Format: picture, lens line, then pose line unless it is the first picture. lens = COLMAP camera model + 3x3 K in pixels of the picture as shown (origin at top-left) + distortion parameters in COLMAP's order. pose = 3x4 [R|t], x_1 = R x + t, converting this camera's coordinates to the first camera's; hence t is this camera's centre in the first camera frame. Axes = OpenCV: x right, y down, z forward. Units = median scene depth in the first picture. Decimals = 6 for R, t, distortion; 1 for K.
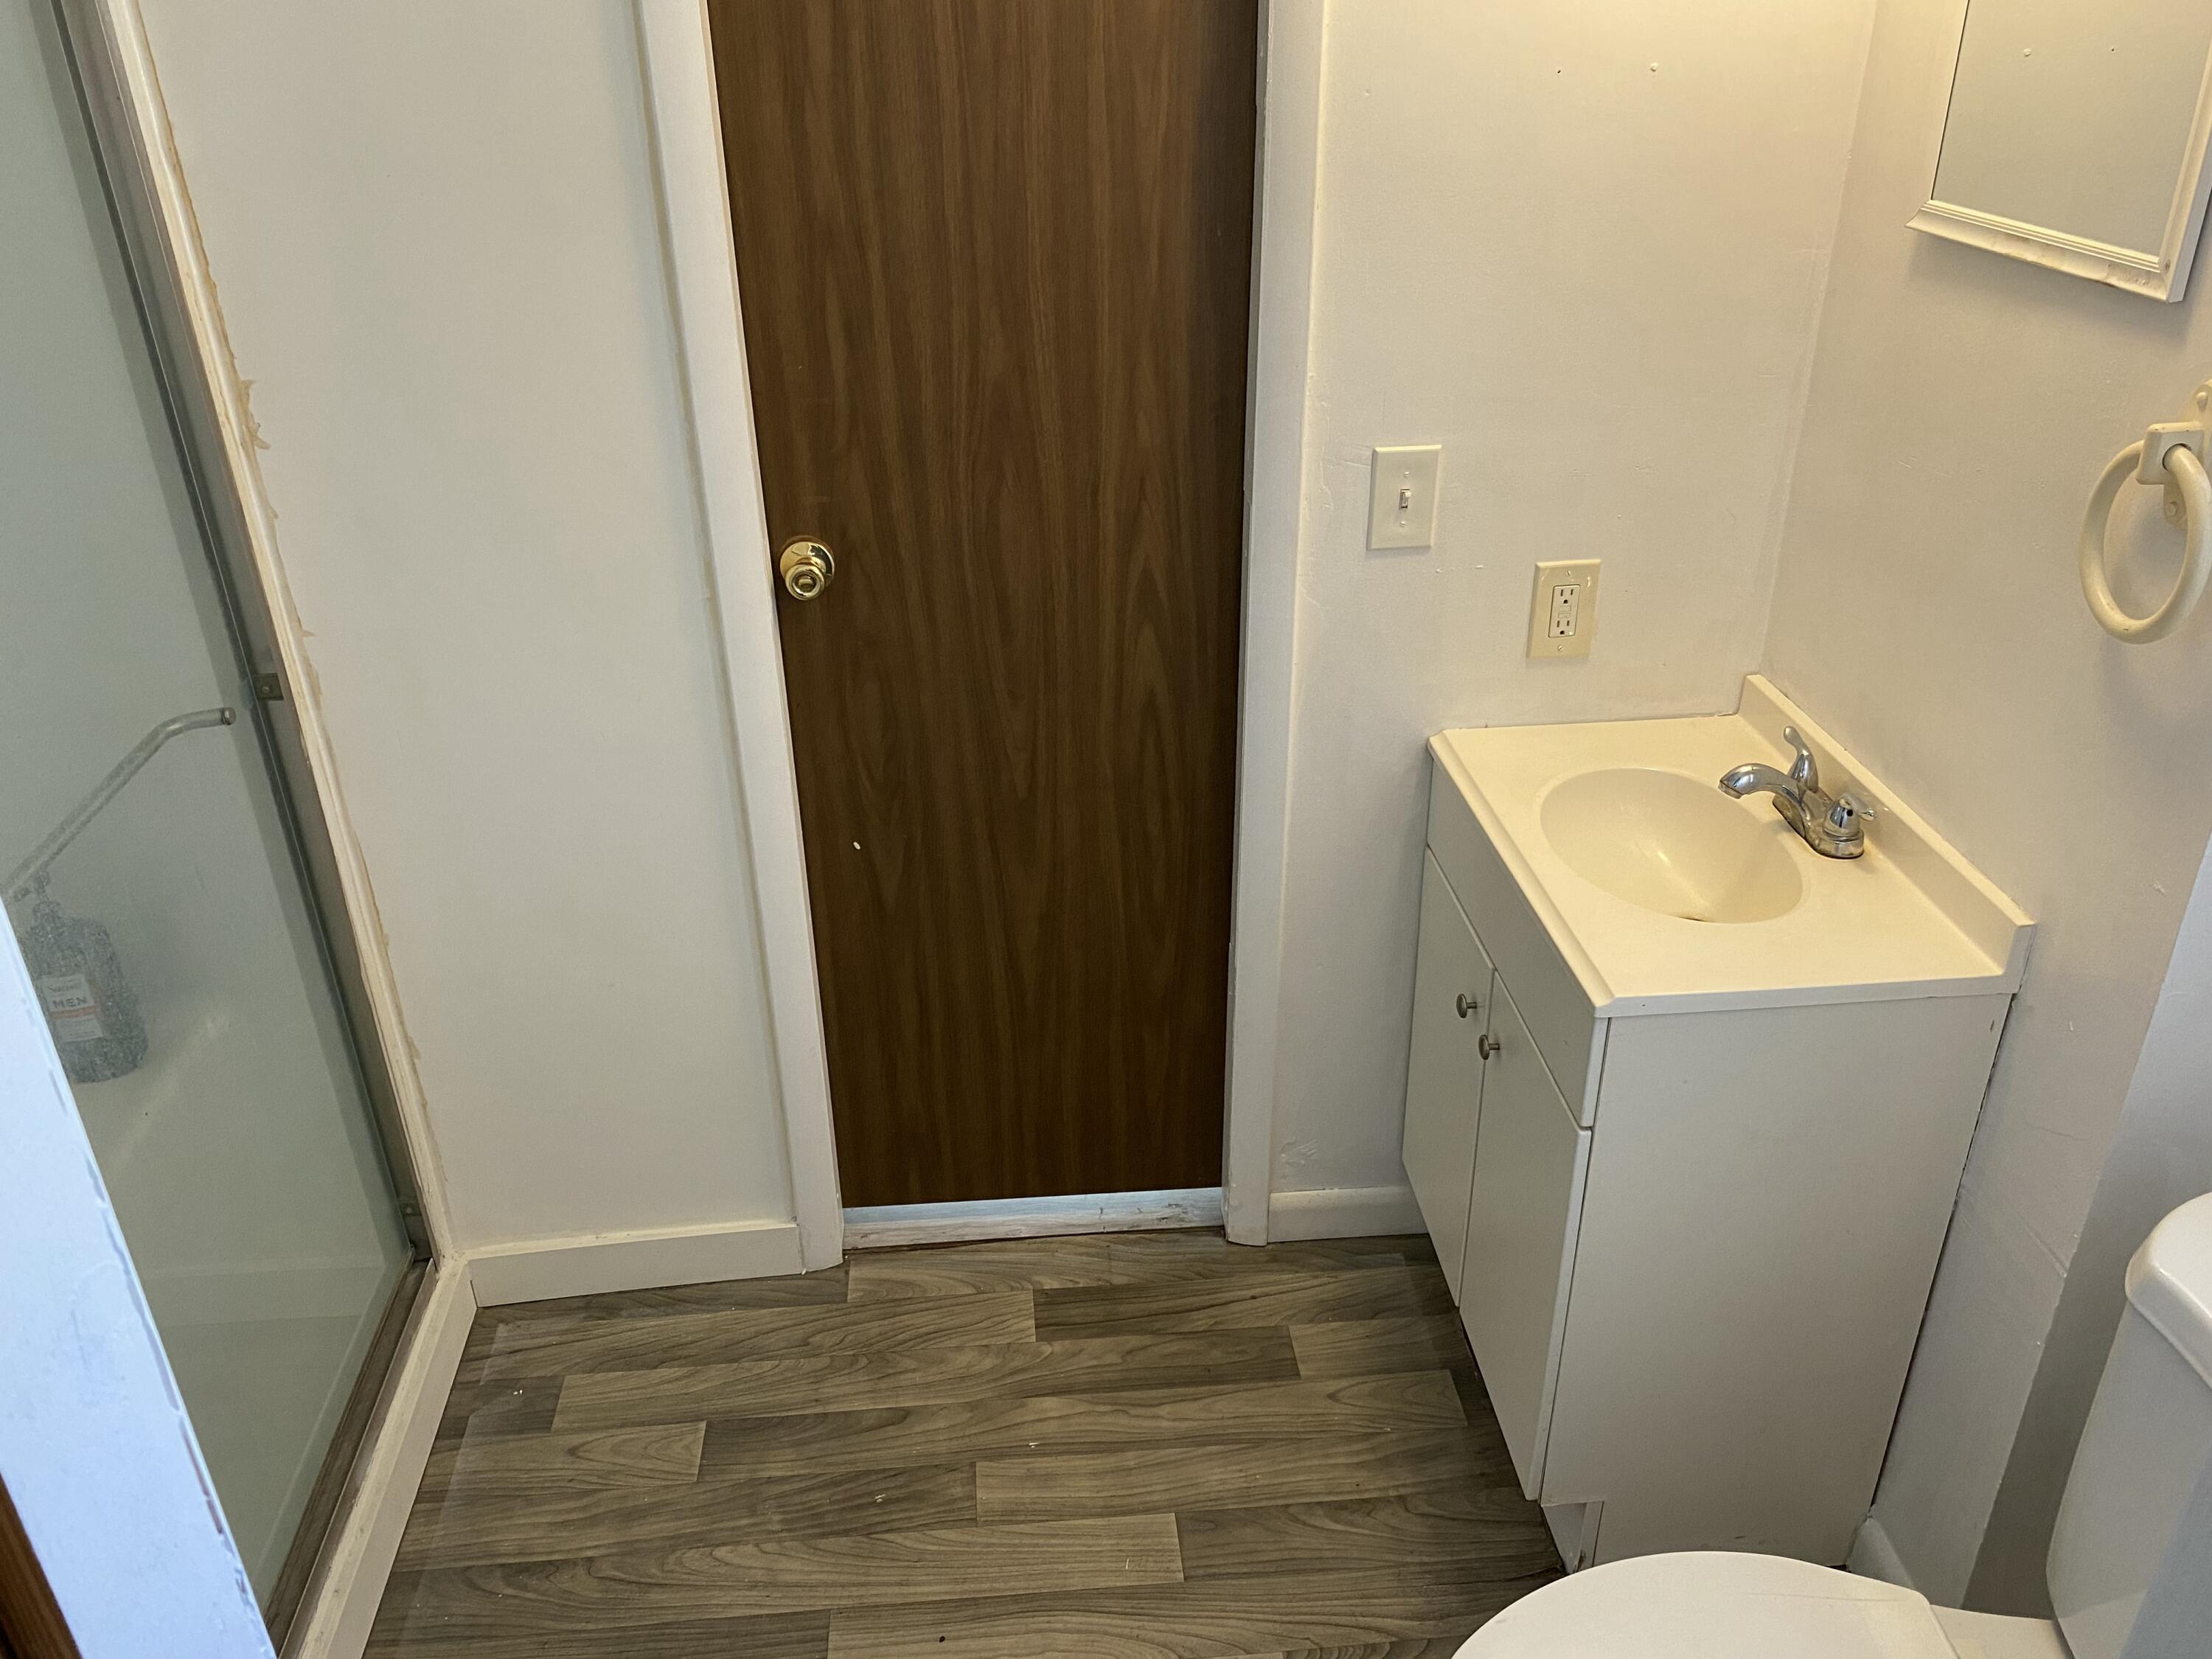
lens RADIAL K [[1677.2, 0, 1108.0], [0, 1677.2, 822.0], [0, 0, 1]] dist [0.037349, -0.038669]
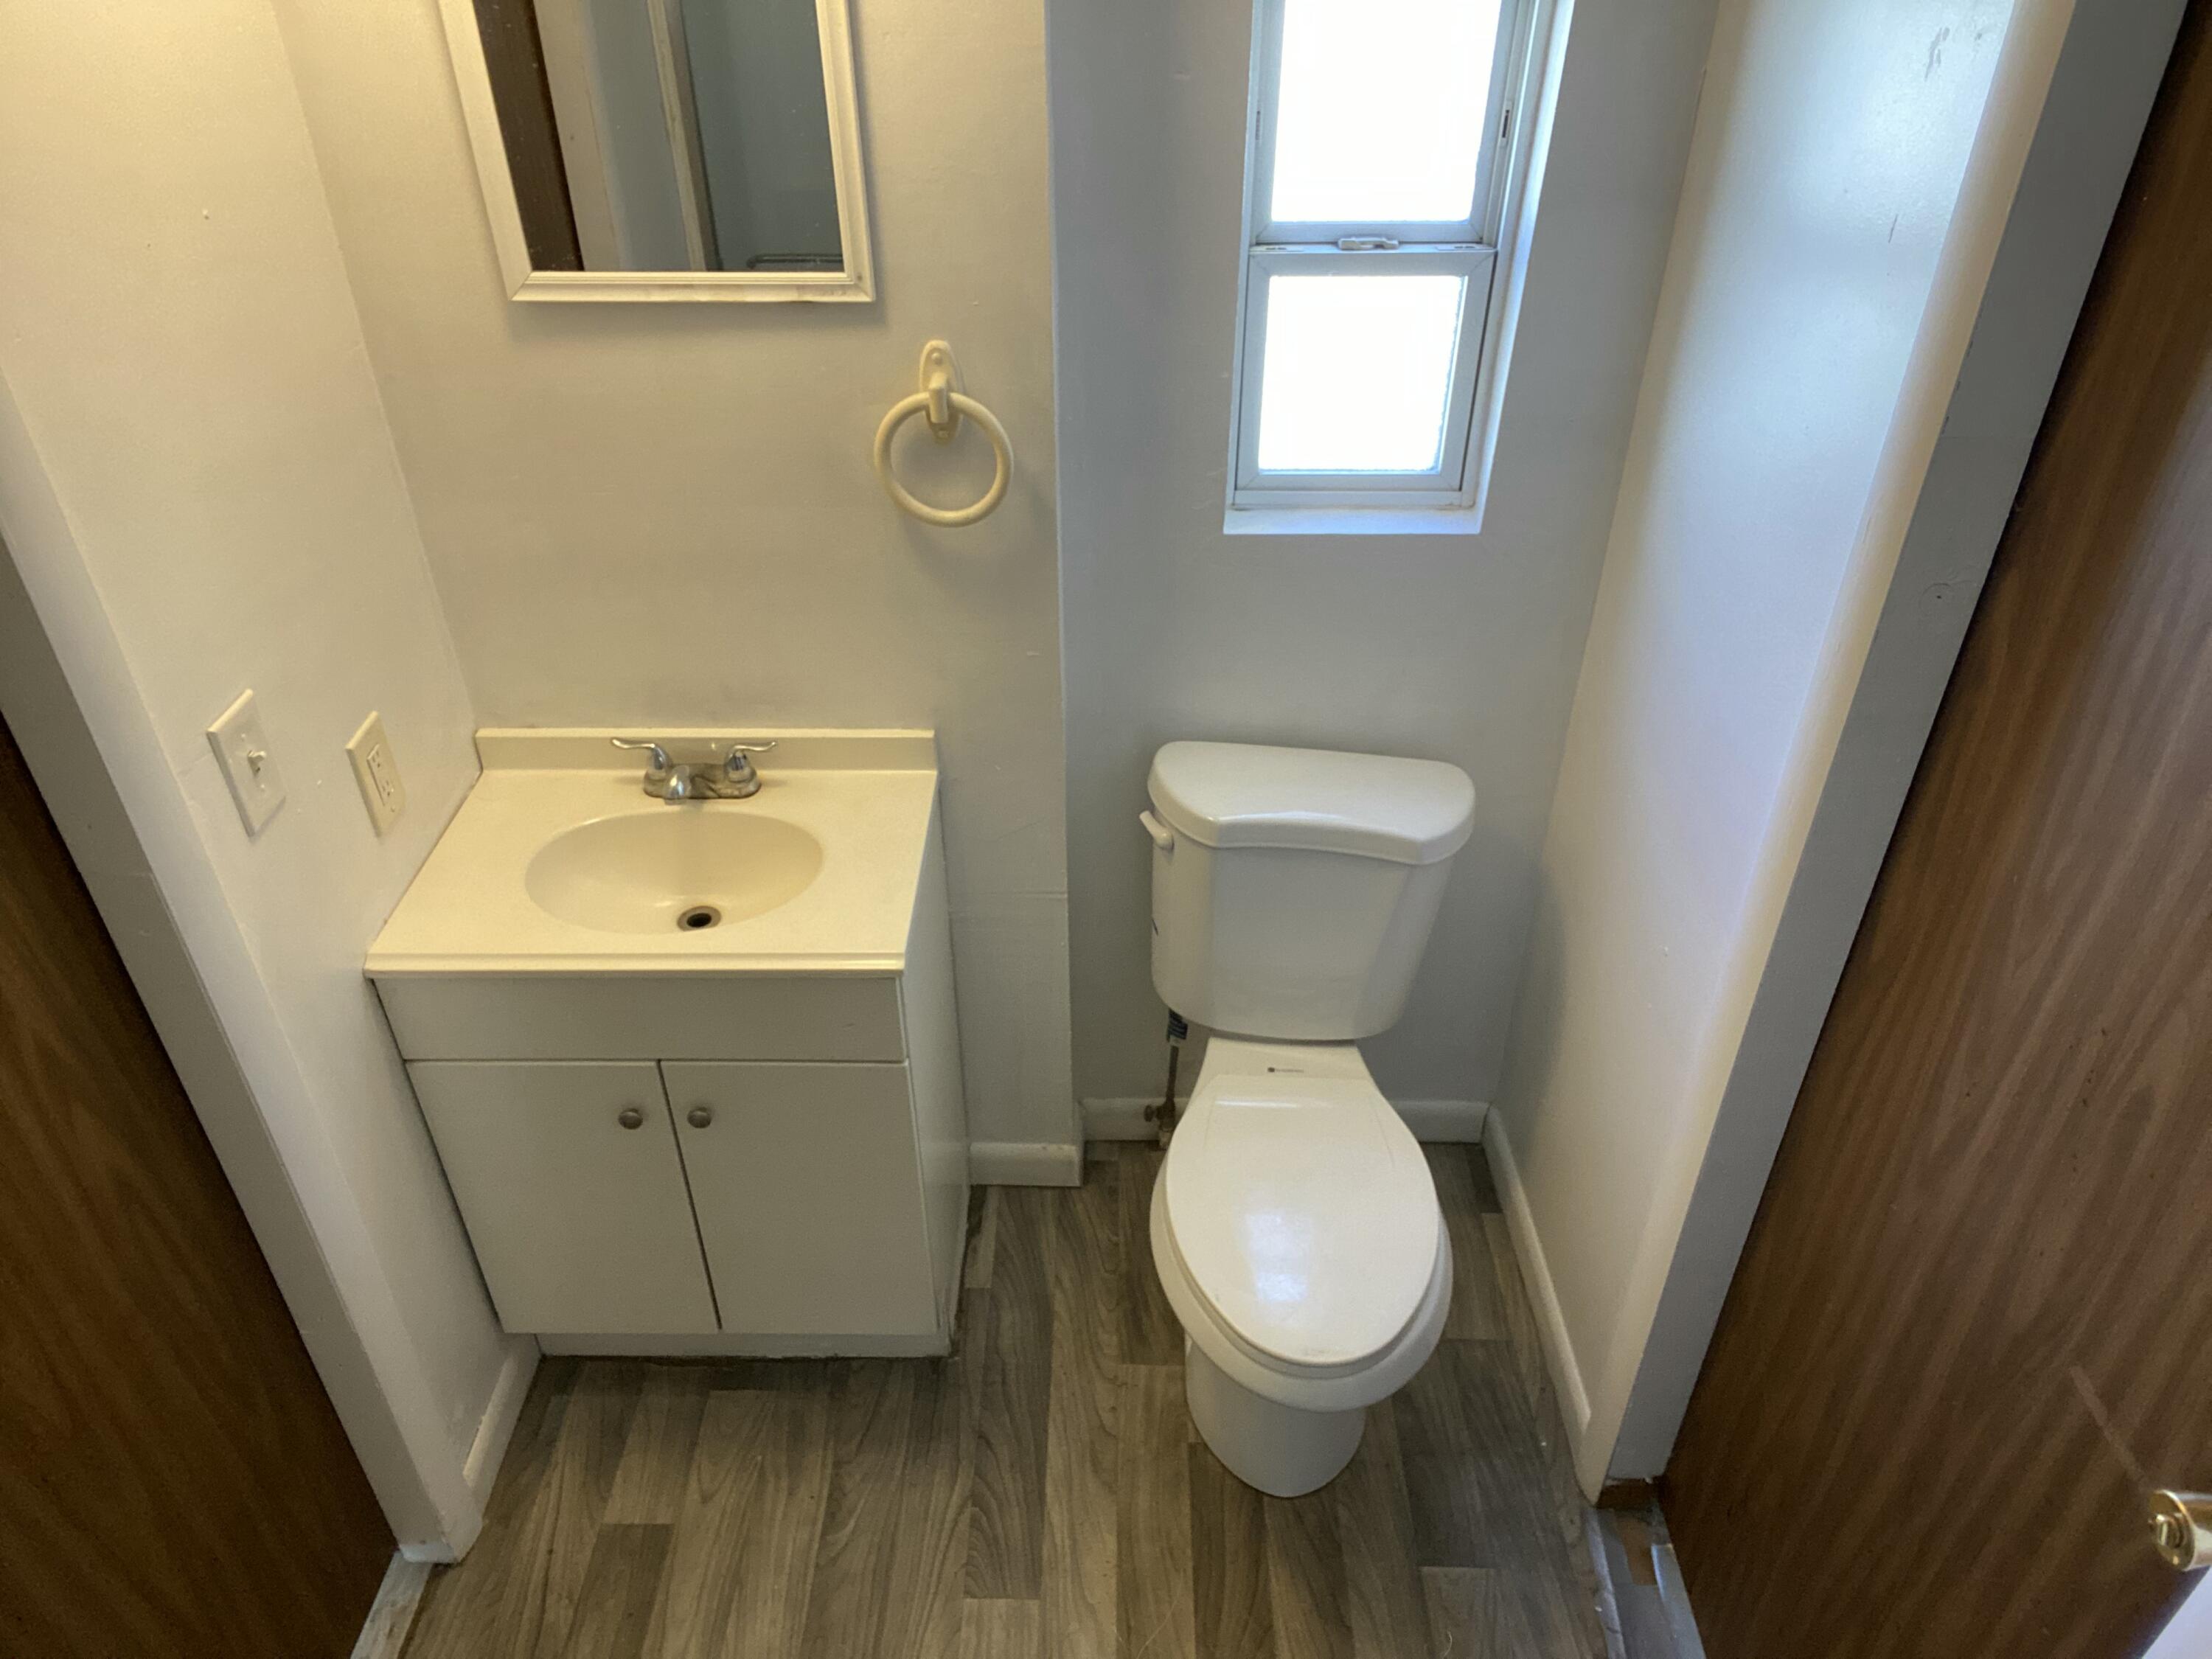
lens RADIAL K [[1499.0, 0, 1100.7], [0, 1499.0, 838.3], [0, 0, 1]] dist [0.070564, -0.056133]
pose [[0.103548, -0.569037, 0.815766, -0.389498], [0.469788, 0.750903, 0.464160, -0.294376], [-0.876685, 0.335174, 0.345081, 0.352280]]
